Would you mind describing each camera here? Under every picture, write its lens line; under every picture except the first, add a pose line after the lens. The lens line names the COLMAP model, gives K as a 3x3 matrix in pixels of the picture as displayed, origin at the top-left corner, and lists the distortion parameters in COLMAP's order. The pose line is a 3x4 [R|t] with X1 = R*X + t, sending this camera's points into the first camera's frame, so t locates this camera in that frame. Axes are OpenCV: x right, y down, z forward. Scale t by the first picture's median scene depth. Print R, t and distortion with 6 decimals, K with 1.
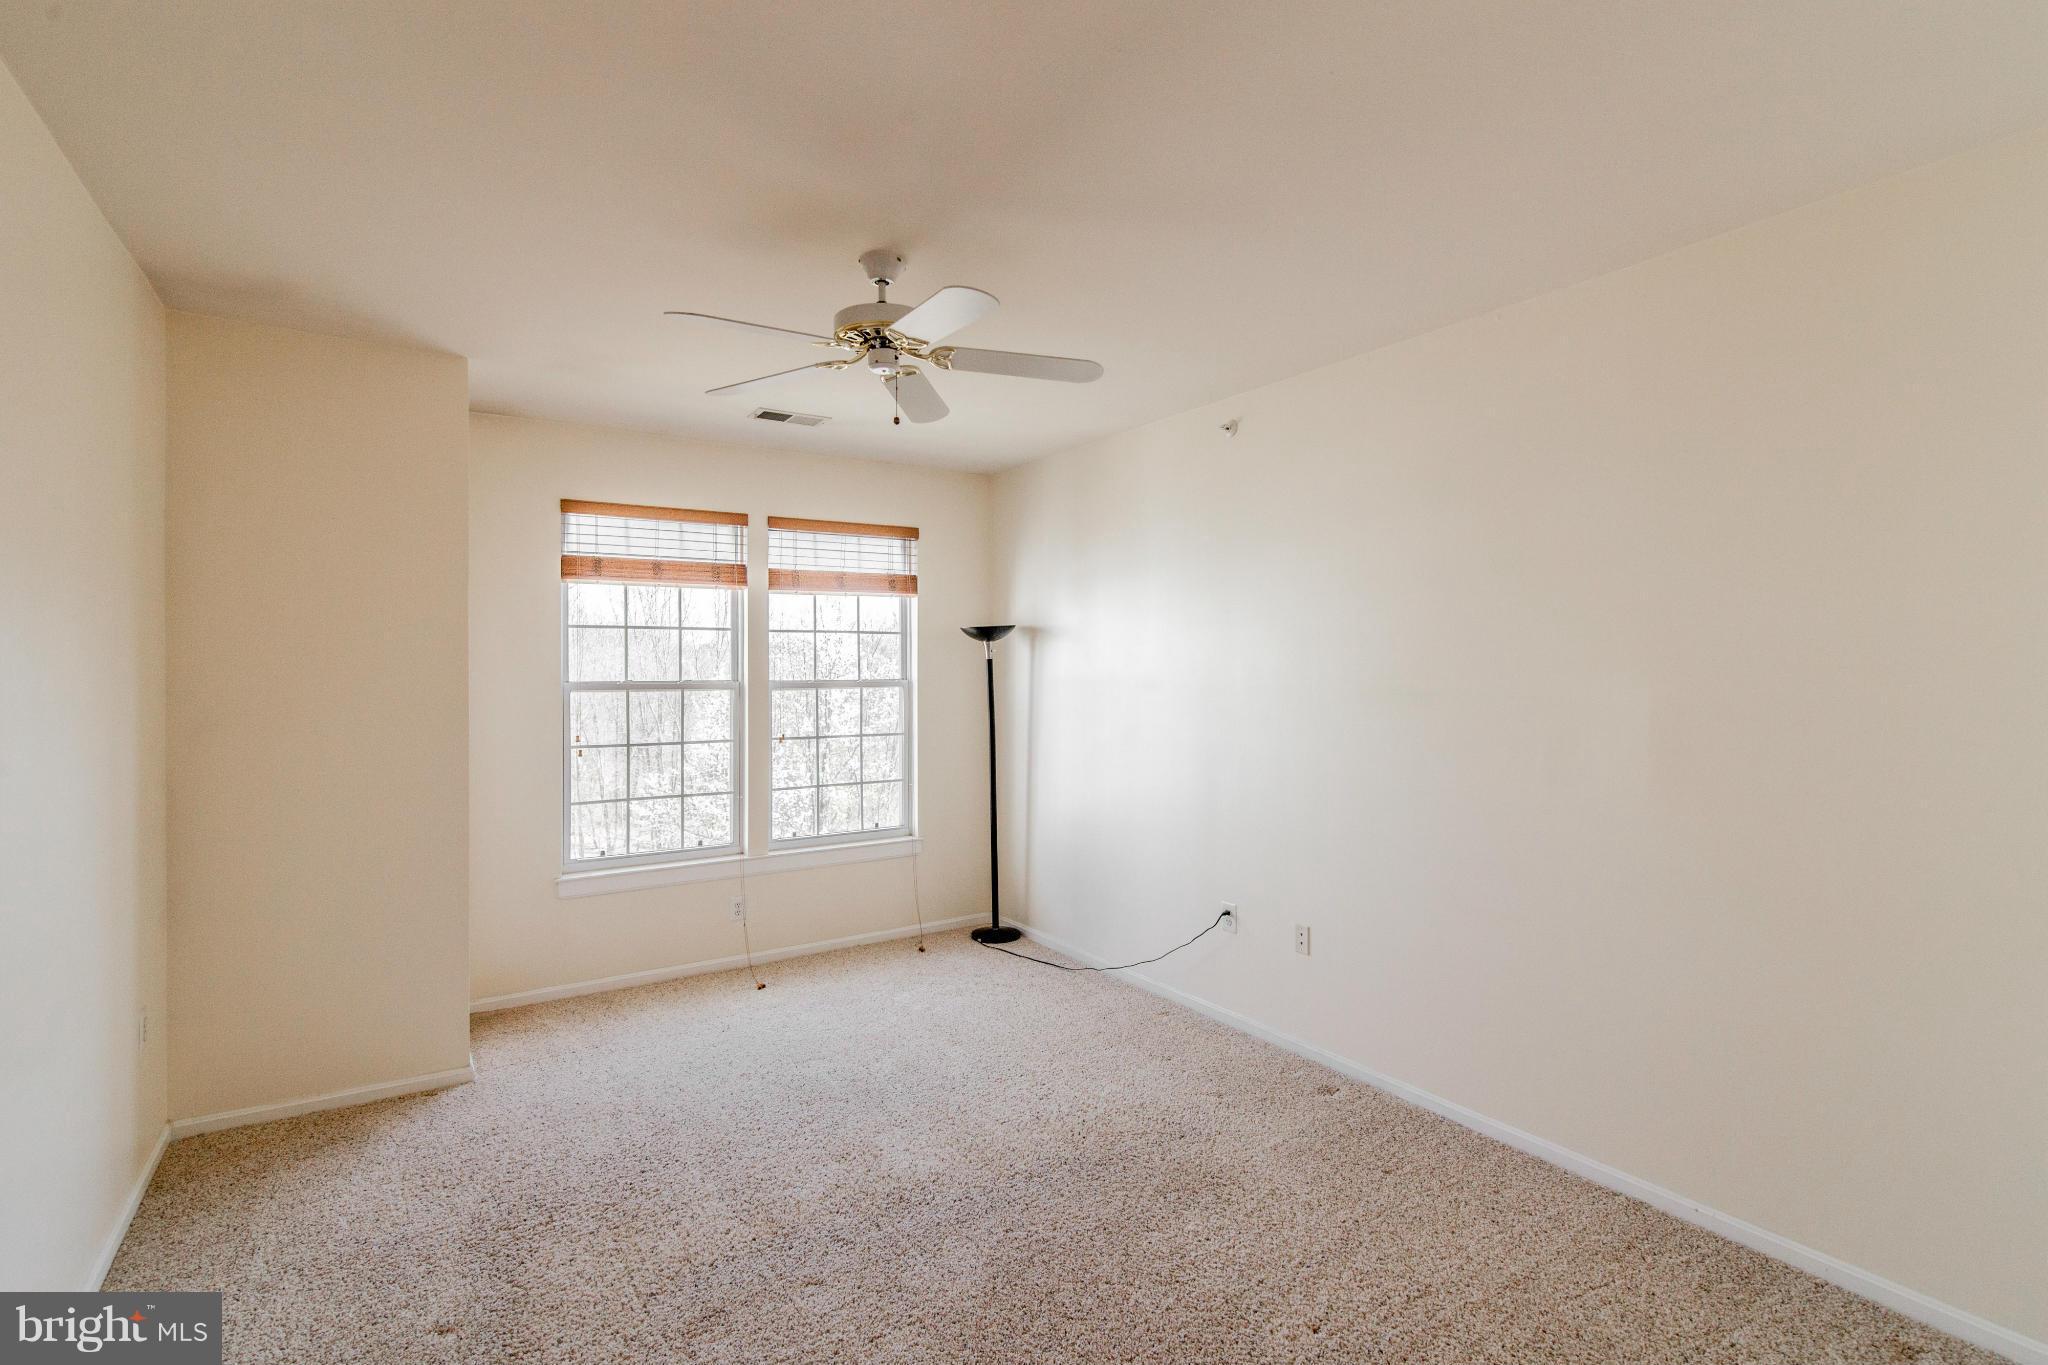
lens RADIAL K [[940.5, 0, 1026.0], [0, 940.5, 677.0], [0, 0, 1]] dist [0.000734, -0.000389]
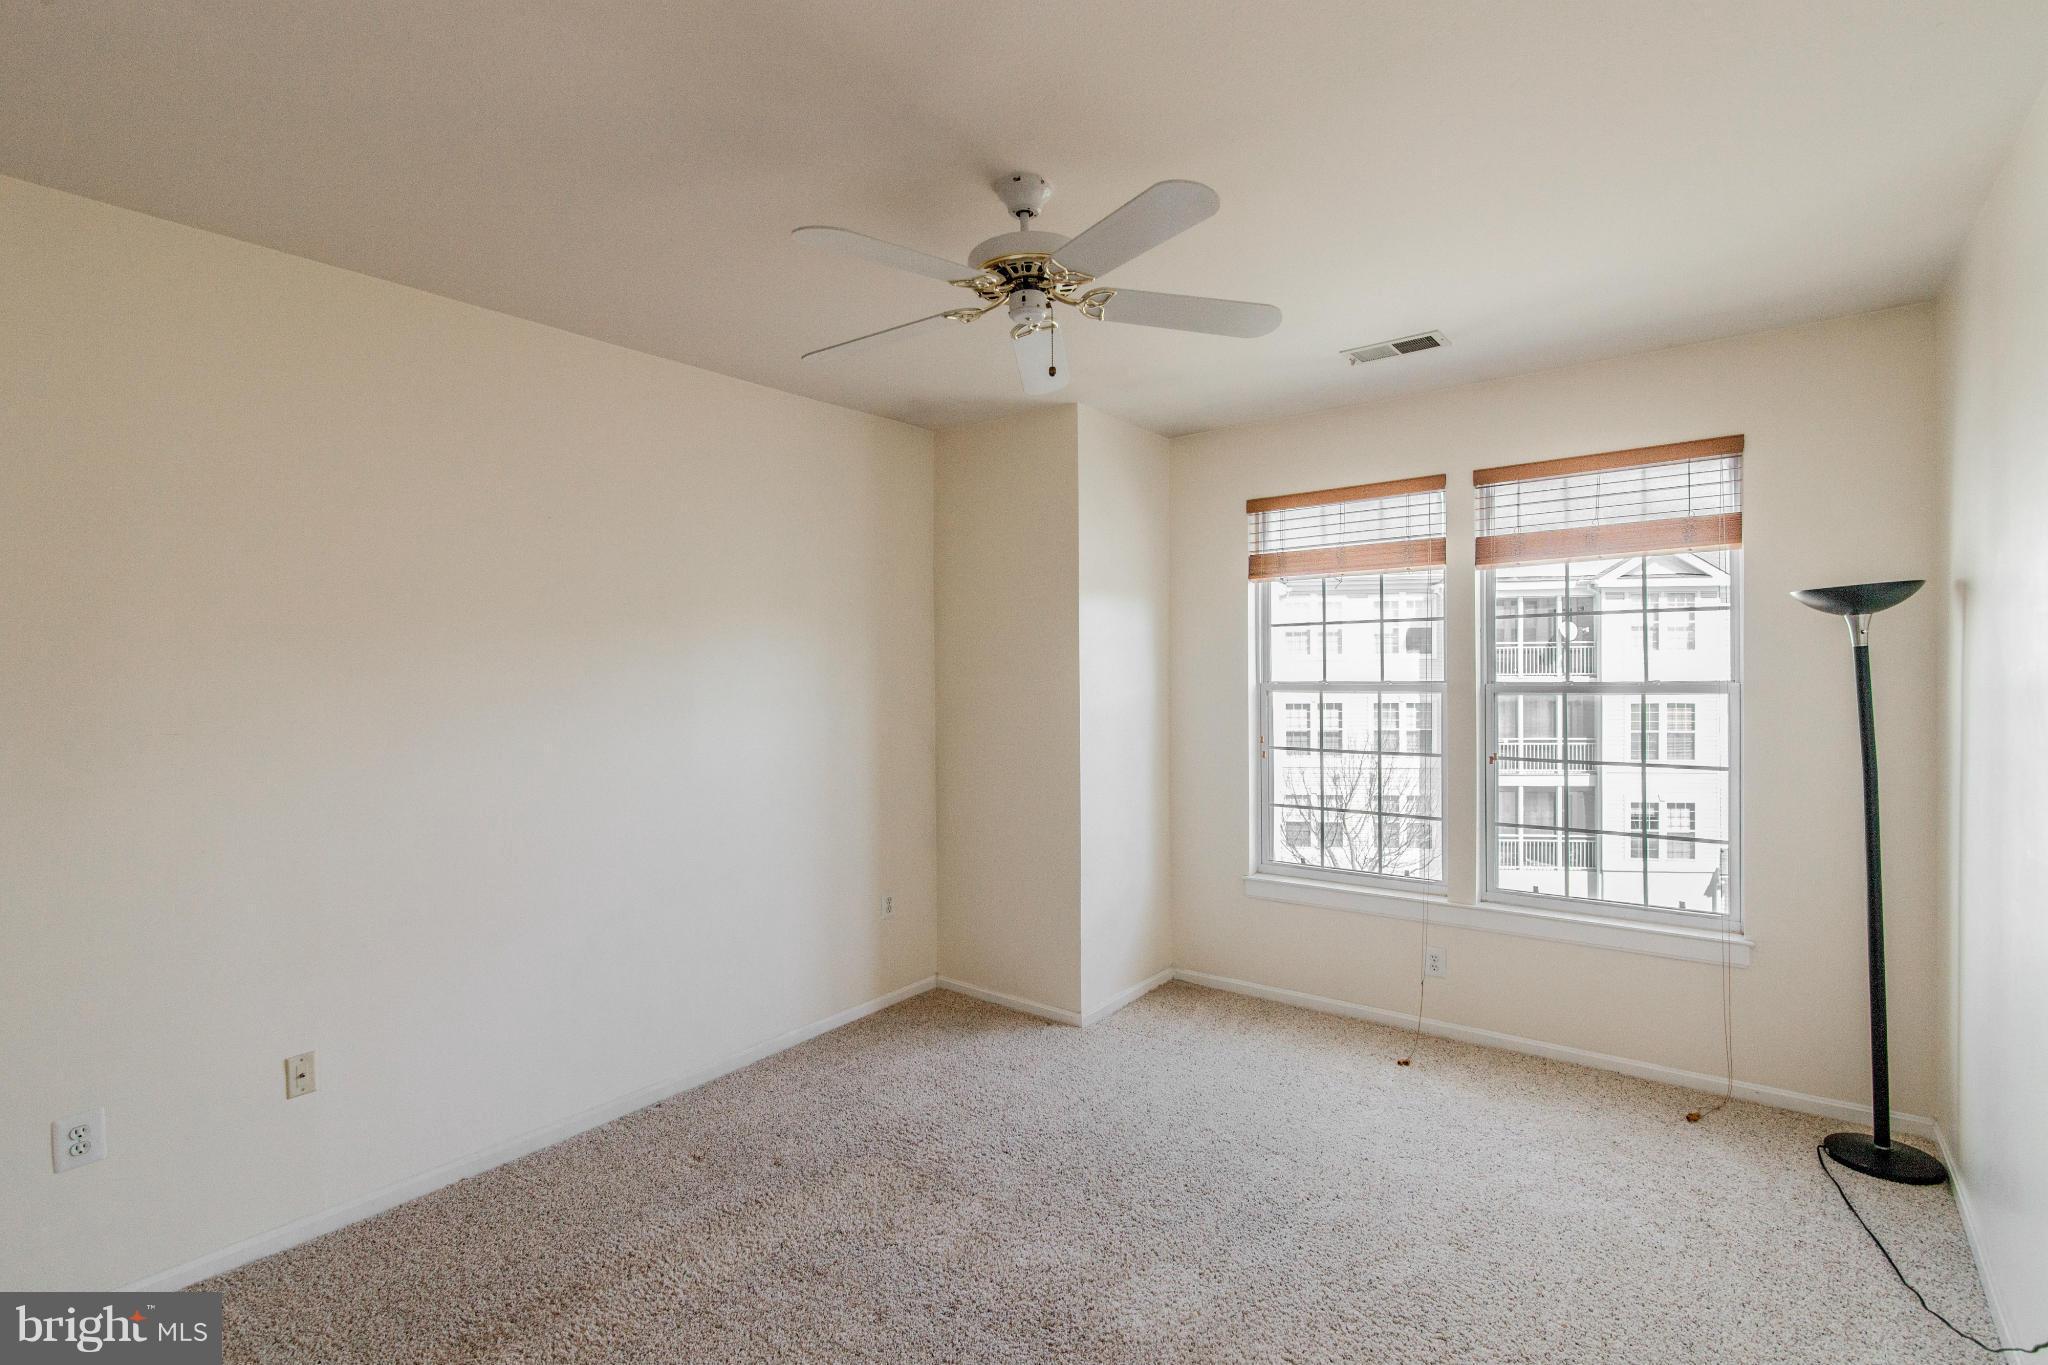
lens RADIAL K [[940.5, 0, 980.2], [0, 940.5, 680.9], [0, 0, 1]] dist [0.000734, -0.000389]
pose [[0.322453, 0.011928, -0.946510, 0.334594], [0.005488, 0.999880, 0.014471, -0.011060], [0.946570, -0.009860, 0.322349, 0.368801]]
